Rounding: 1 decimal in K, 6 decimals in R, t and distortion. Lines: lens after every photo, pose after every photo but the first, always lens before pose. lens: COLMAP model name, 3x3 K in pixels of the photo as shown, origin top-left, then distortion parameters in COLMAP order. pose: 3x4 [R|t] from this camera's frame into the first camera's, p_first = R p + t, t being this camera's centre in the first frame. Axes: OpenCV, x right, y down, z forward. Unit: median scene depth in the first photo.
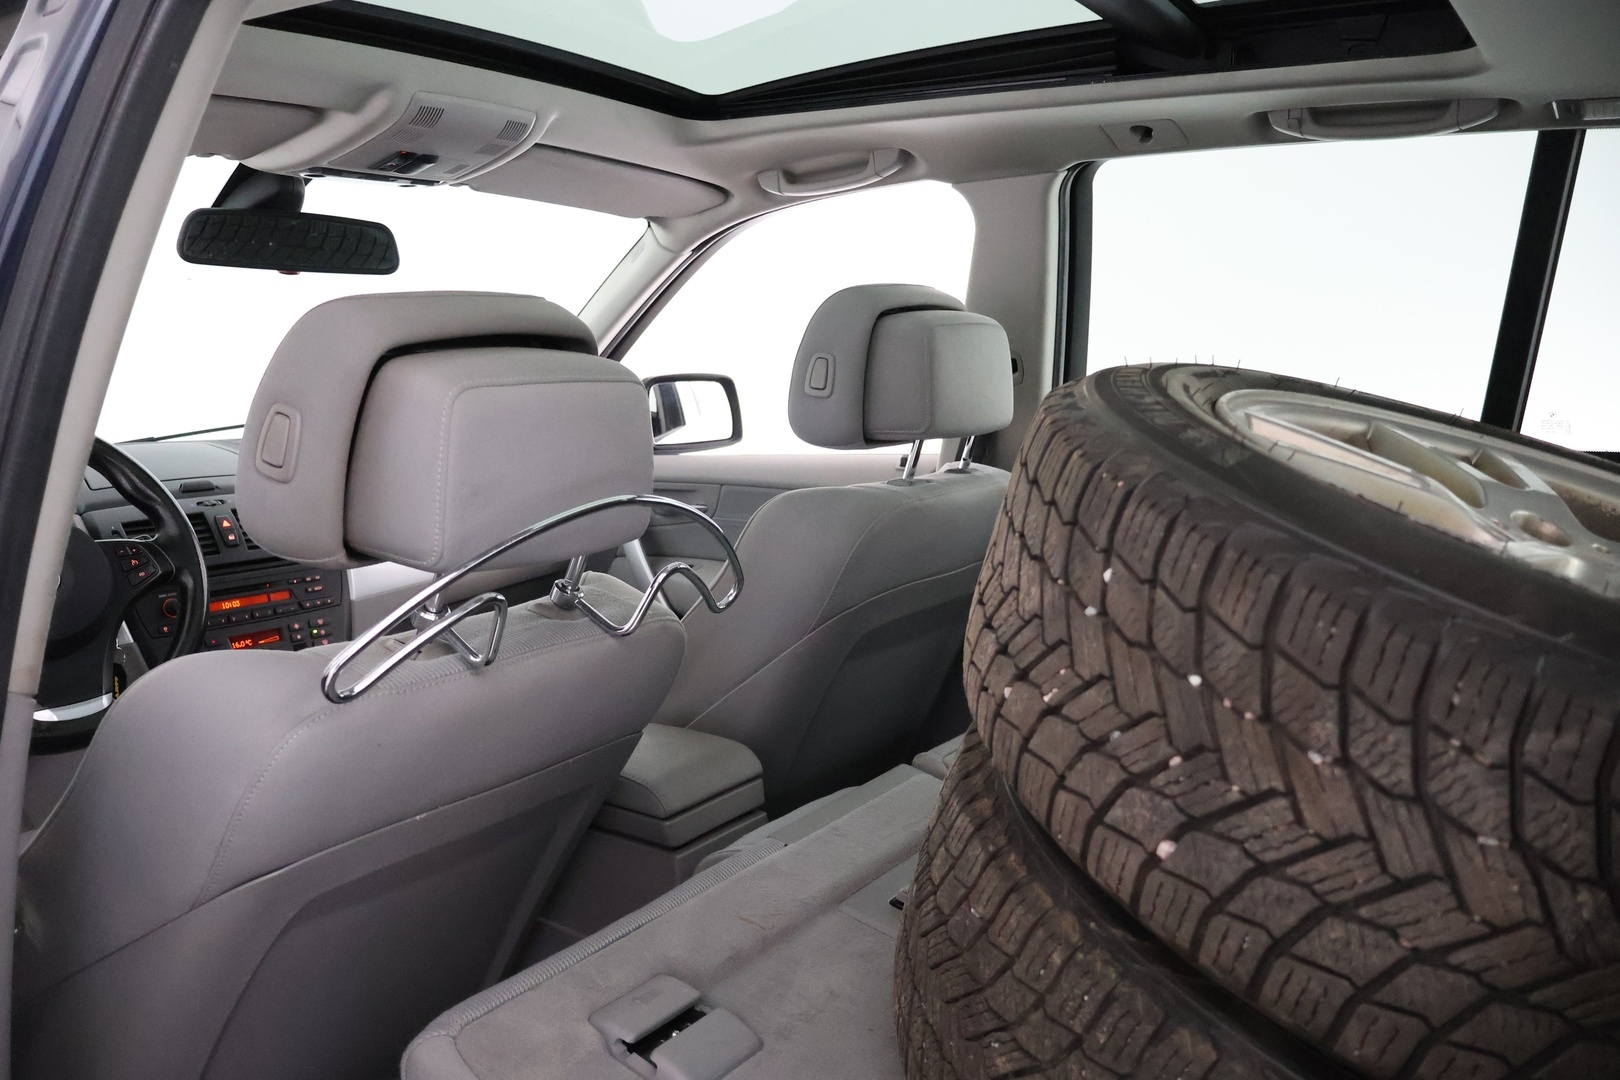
lens RADIAL K [[1358.7, 0, 814.8], [0, 1358.7, 540.1], [0, 0, 1]] dist [-0.024482, 0.019951]
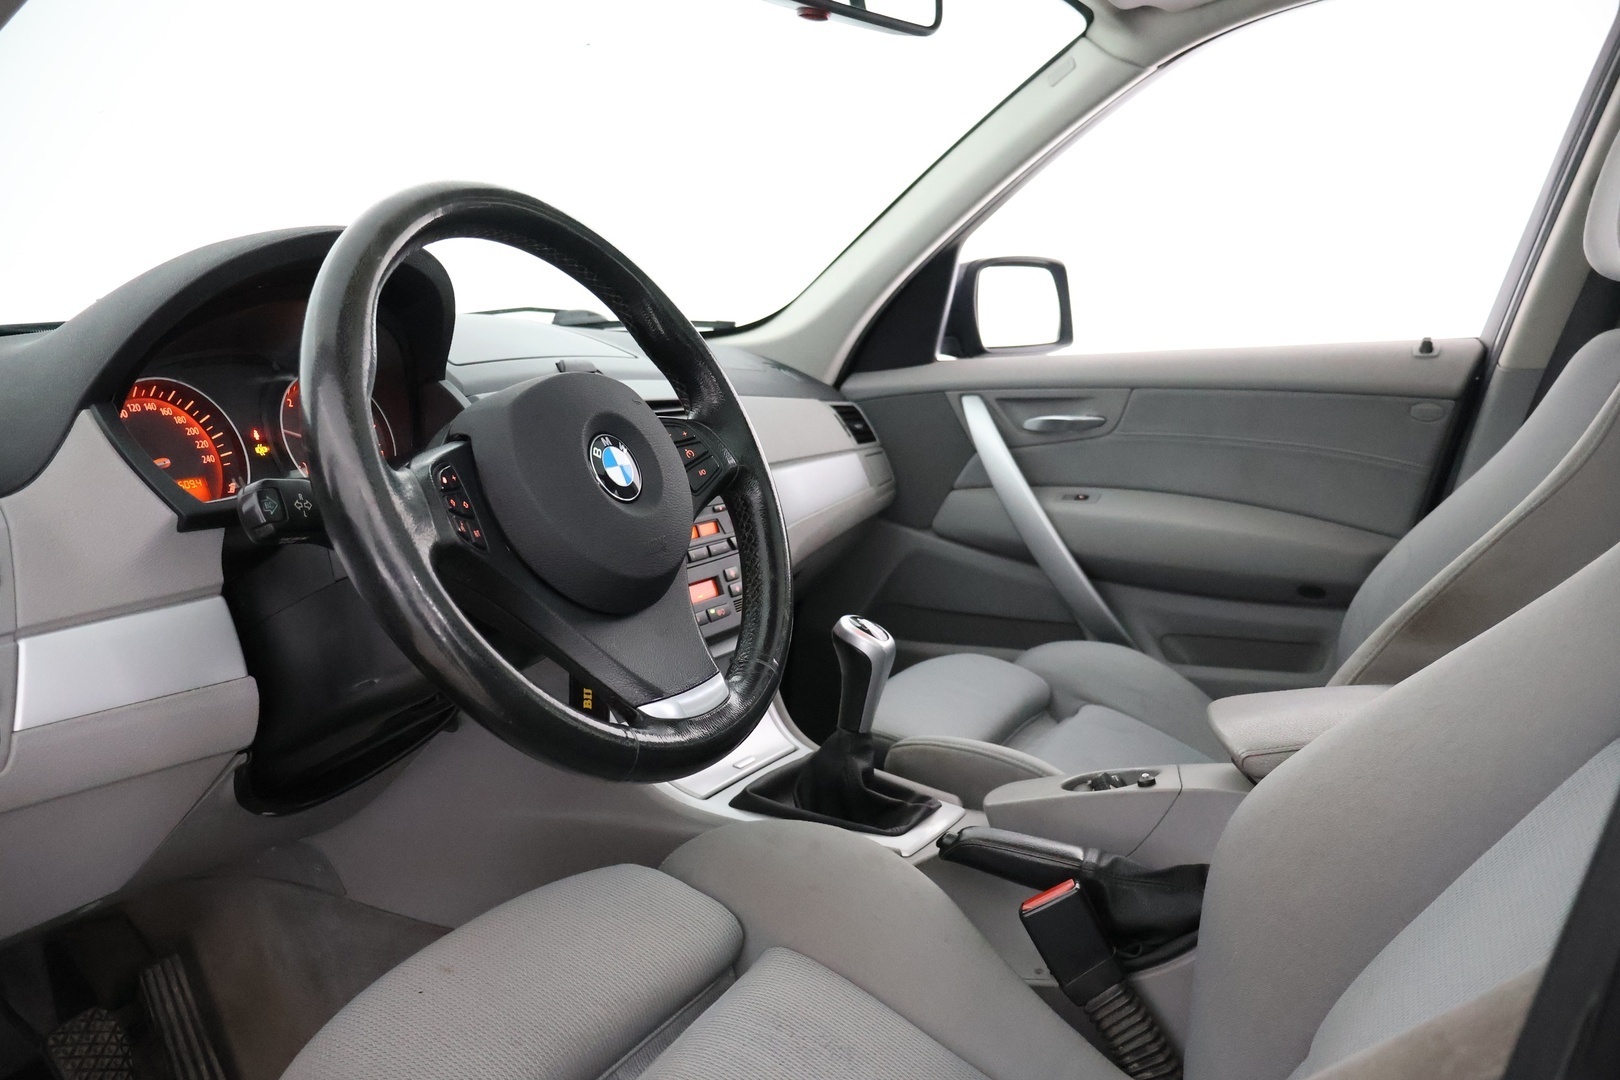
lens RADIAL K [[1358.7, 0, 816.9], [0, 1358.7, 543.7], [0, 0, 1]] dist [-0.024482, 0.019951]
pose [[0.986258, -0.025780, 0.163186, -0.449748], [0.024451, 0.999650, 0.010146, 0.042633], [-0.163390, -0.006017, 0.986543, 0.325061]]
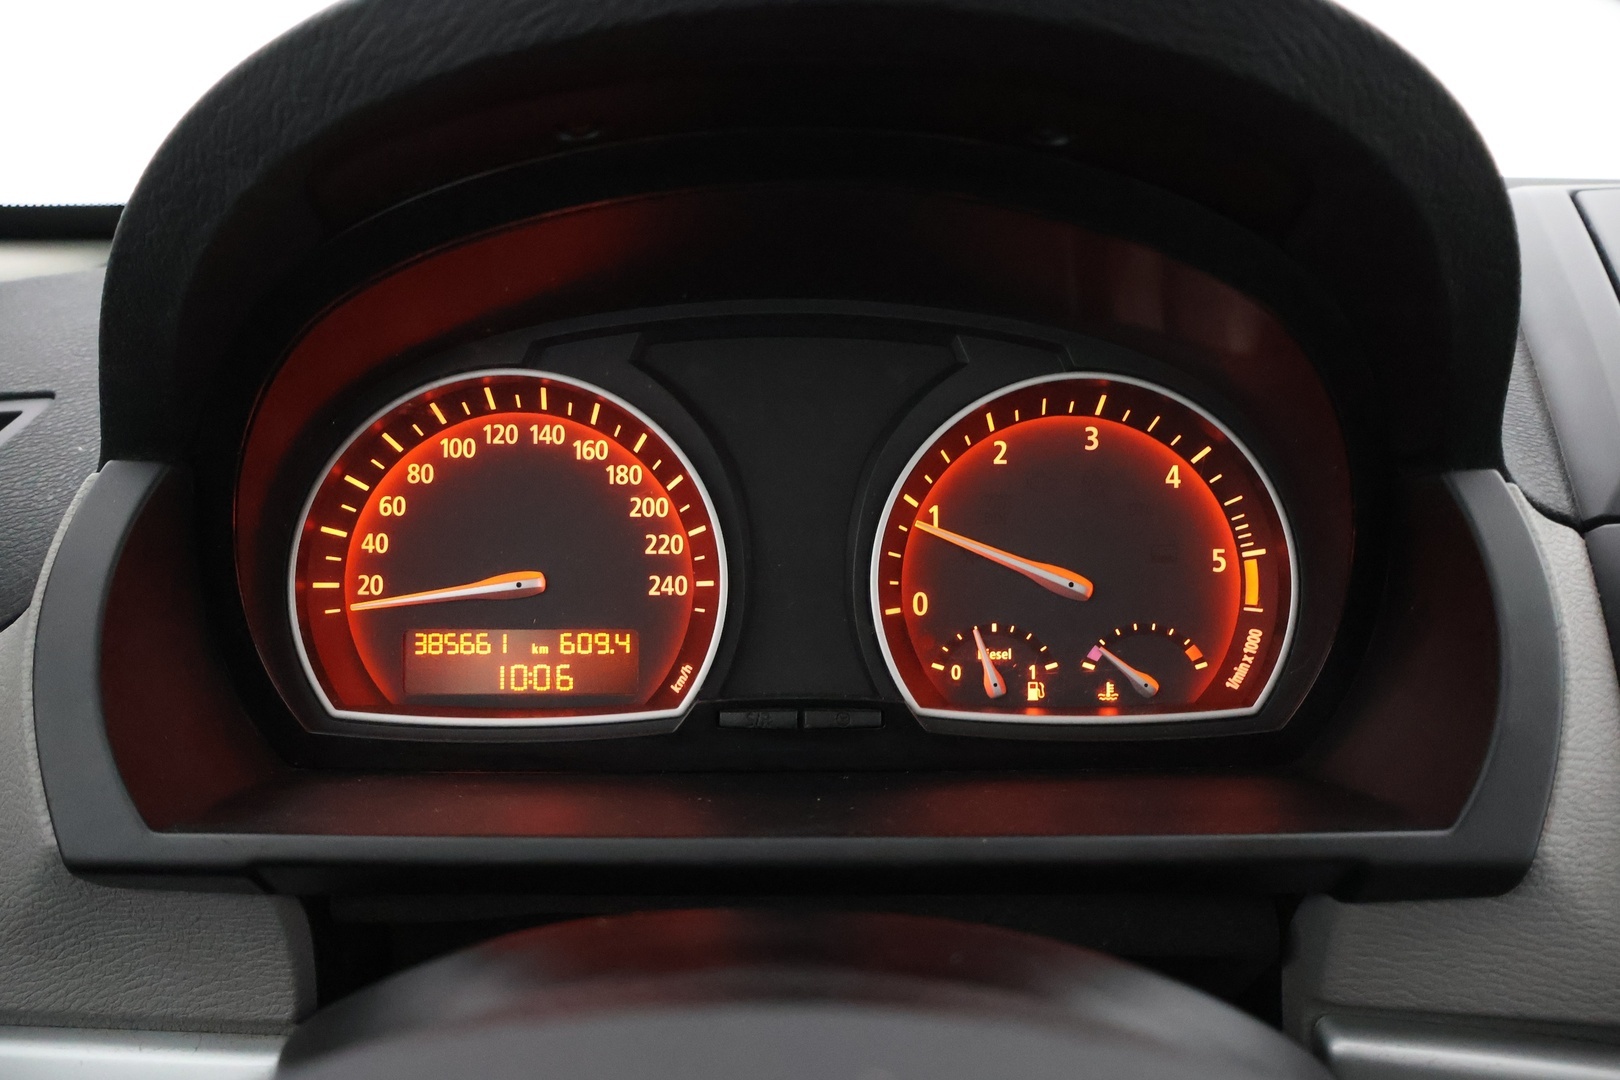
lens RADIAL K [[1358.7, 0, 811.9], [0, 1358.7, 543.5], [0, 0, 1]] dist [-0.024482, 0.019951]
pose [[0.582584, 0.262097, -0.769351, -0.430645], [-0.138271, 0.964741, 0.223956, -0.040058], [0.800923, -0.024095, 0.598283, 0.751875]]
